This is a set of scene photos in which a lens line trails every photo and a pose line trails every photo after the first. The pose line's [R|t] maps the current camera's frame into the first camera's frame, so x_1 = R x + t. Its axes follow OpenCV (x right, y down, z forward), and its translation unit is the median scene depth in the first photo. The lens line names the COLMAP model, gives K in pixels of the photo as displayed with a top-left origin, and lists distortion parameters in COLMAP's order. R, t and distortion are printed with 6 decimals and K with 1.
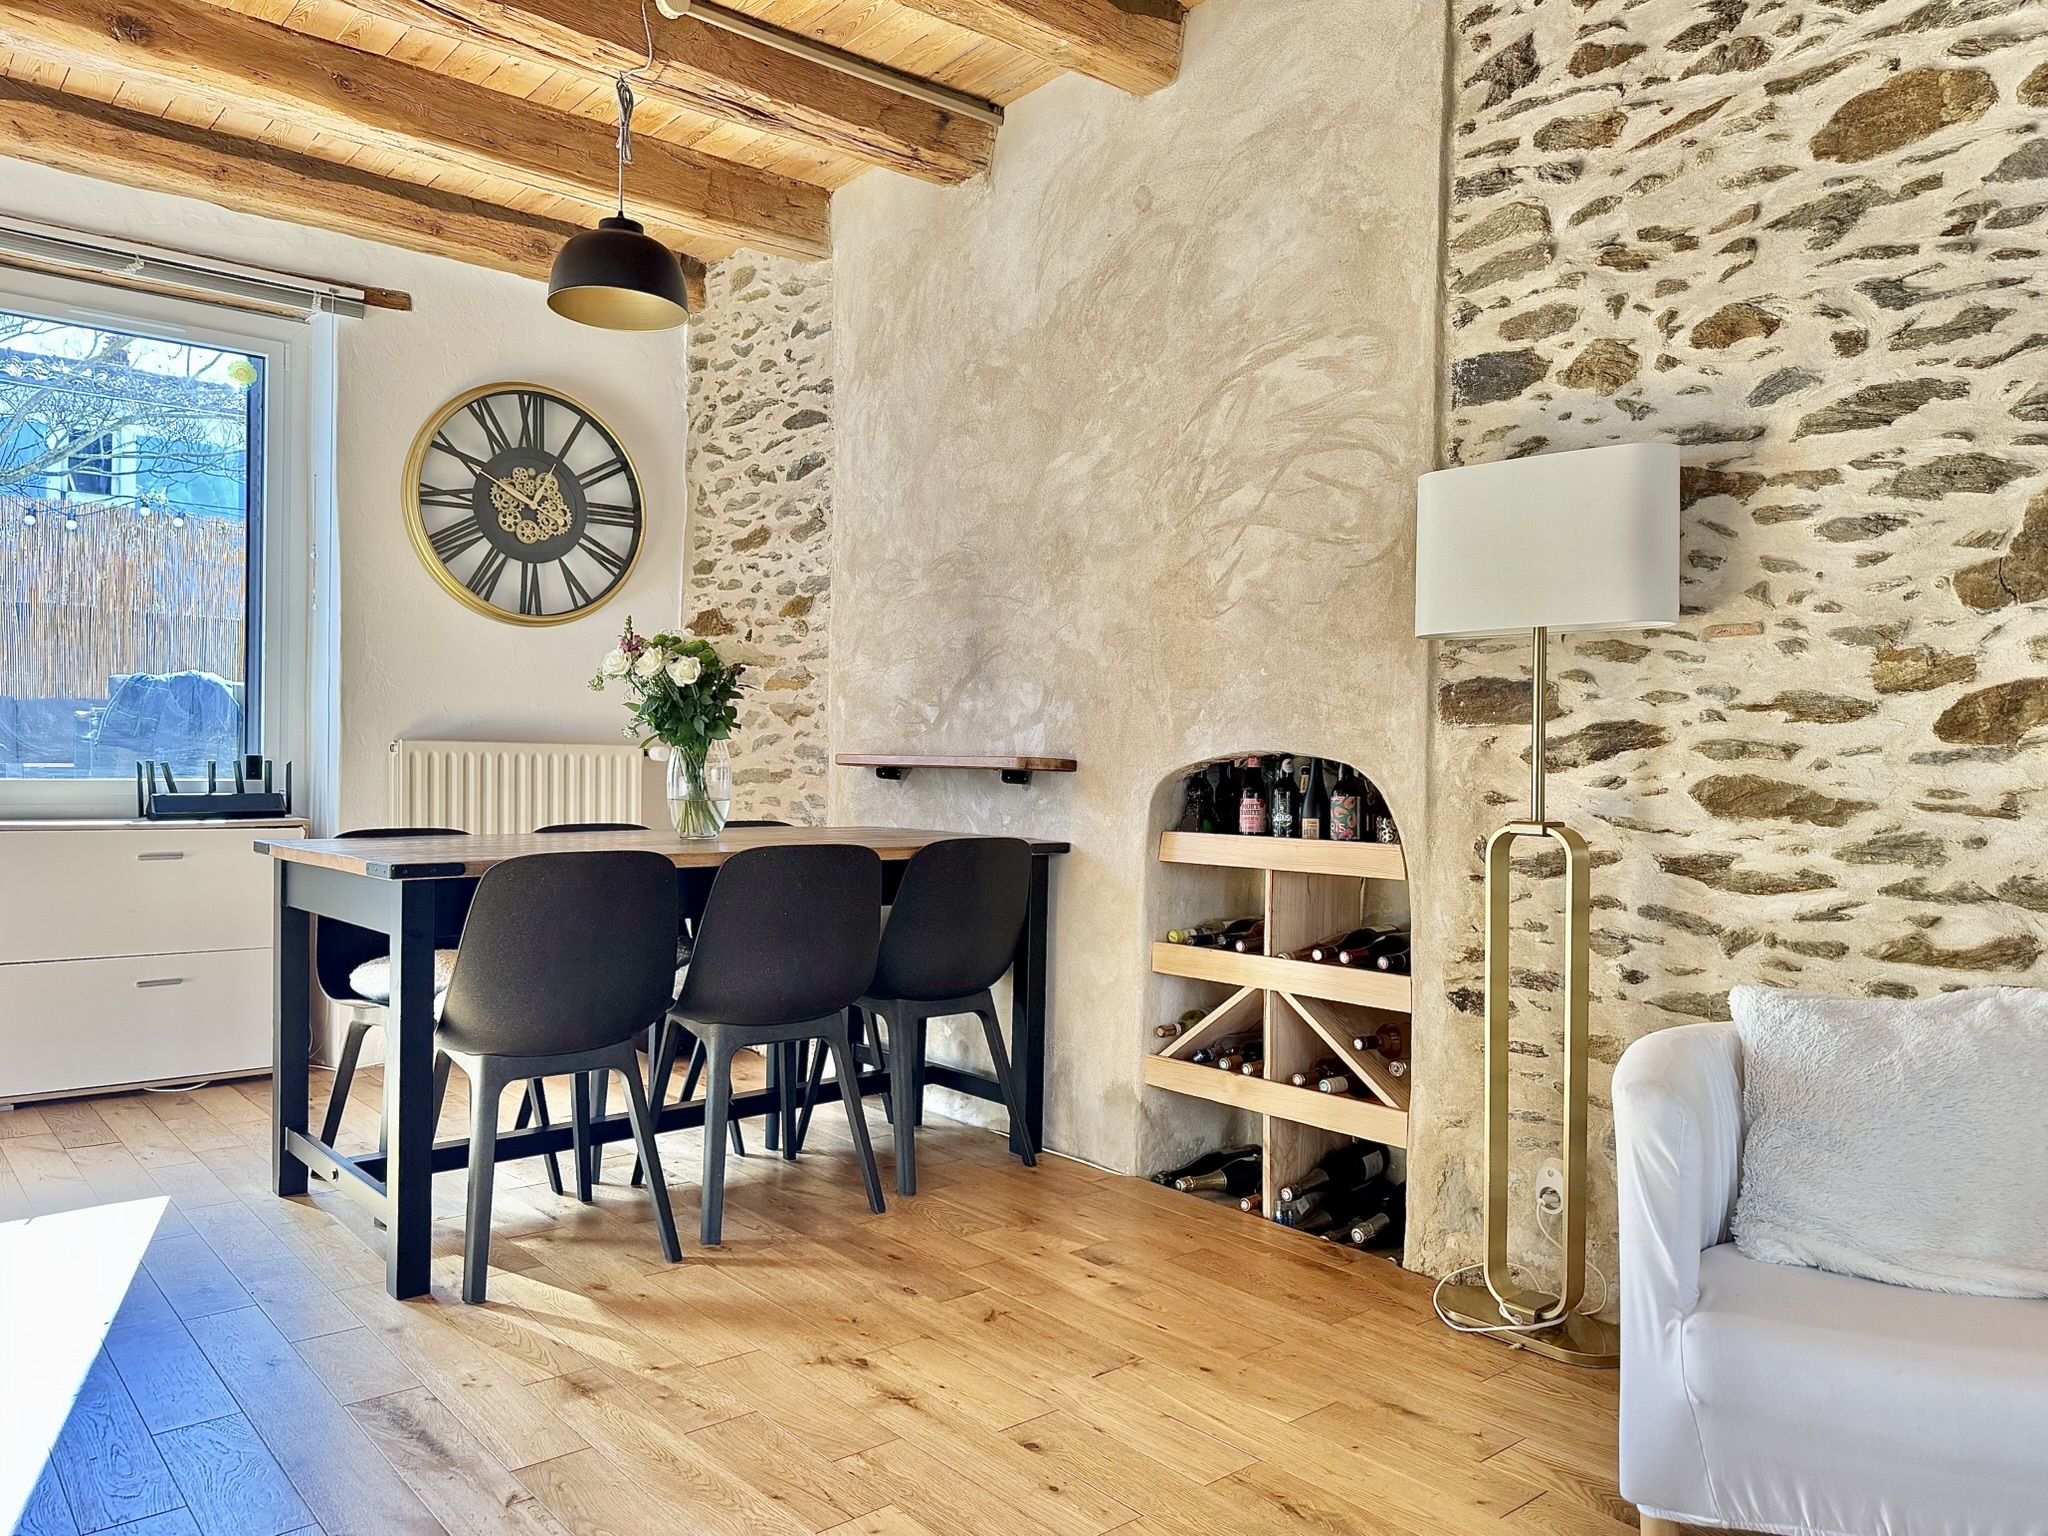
lens RADIAL K [[1443.3, 0, 1028.7], [0, 1443.3, 767.1], [0, 0, 1]] dist [0.080097, -0.000422]
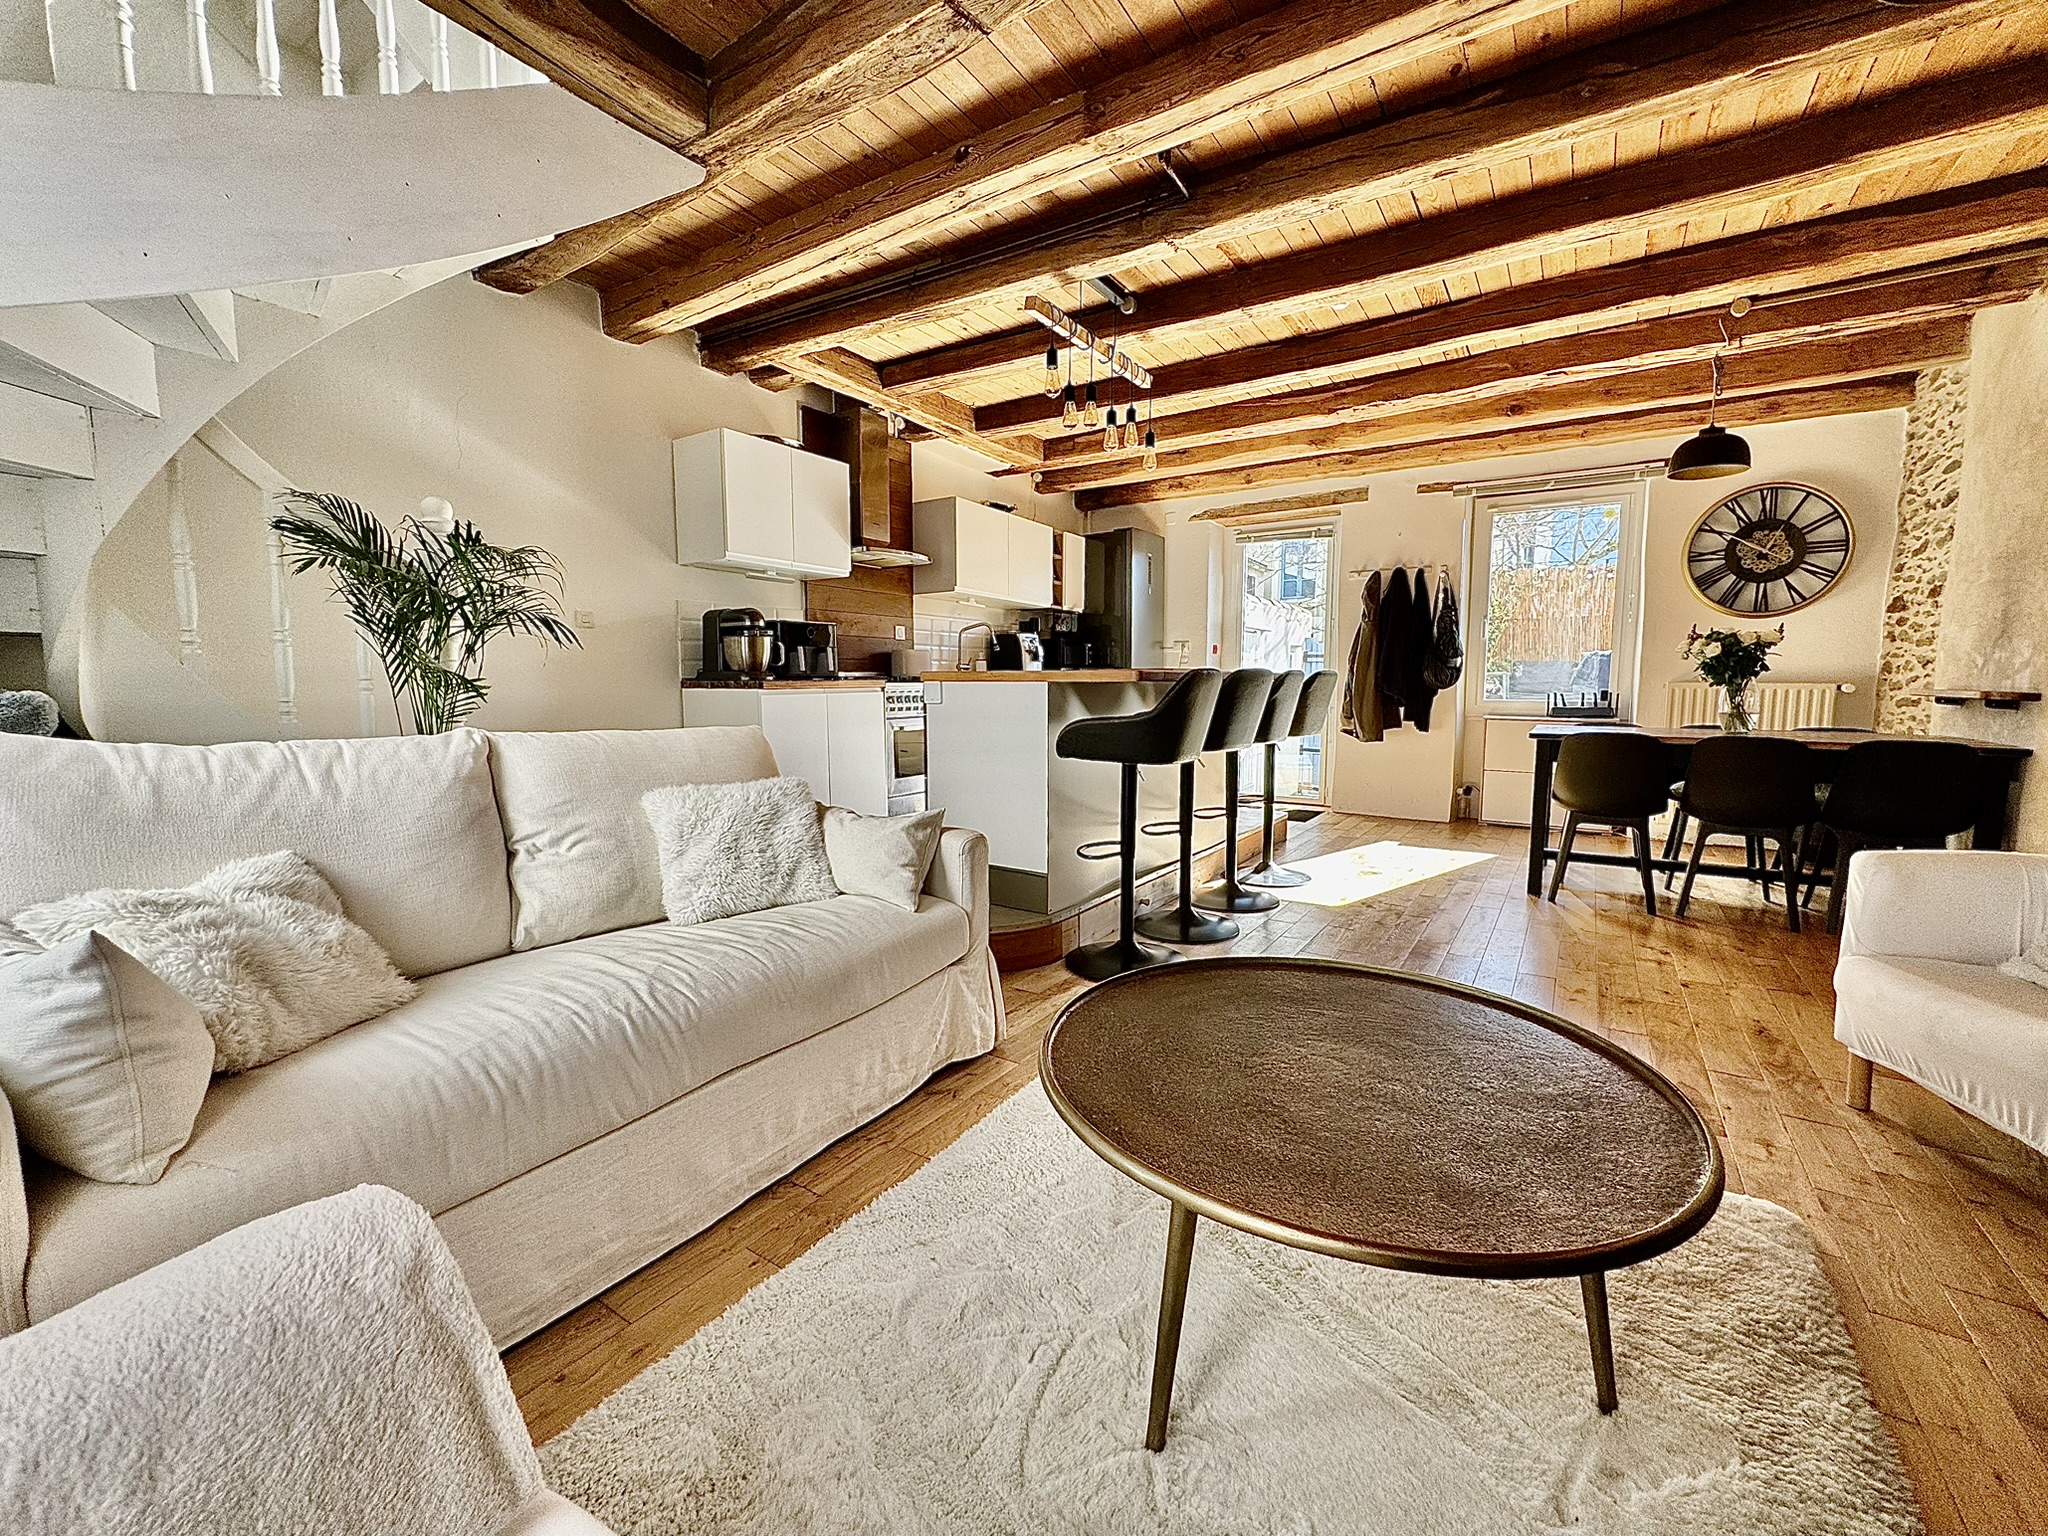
lens RADIAL K [[826.9, 0, 1027.0], [0, 826.9, 771.2], [0, 0, 1]] dist [-0.000714, -0.000118]
pose [[0.265247, 0.091061, -0.959871, 0.434318], [0.000311, 0.995522, 0.094529, -0.003915], [0.964180, -0.025372, 0.264031, -0.166214]]
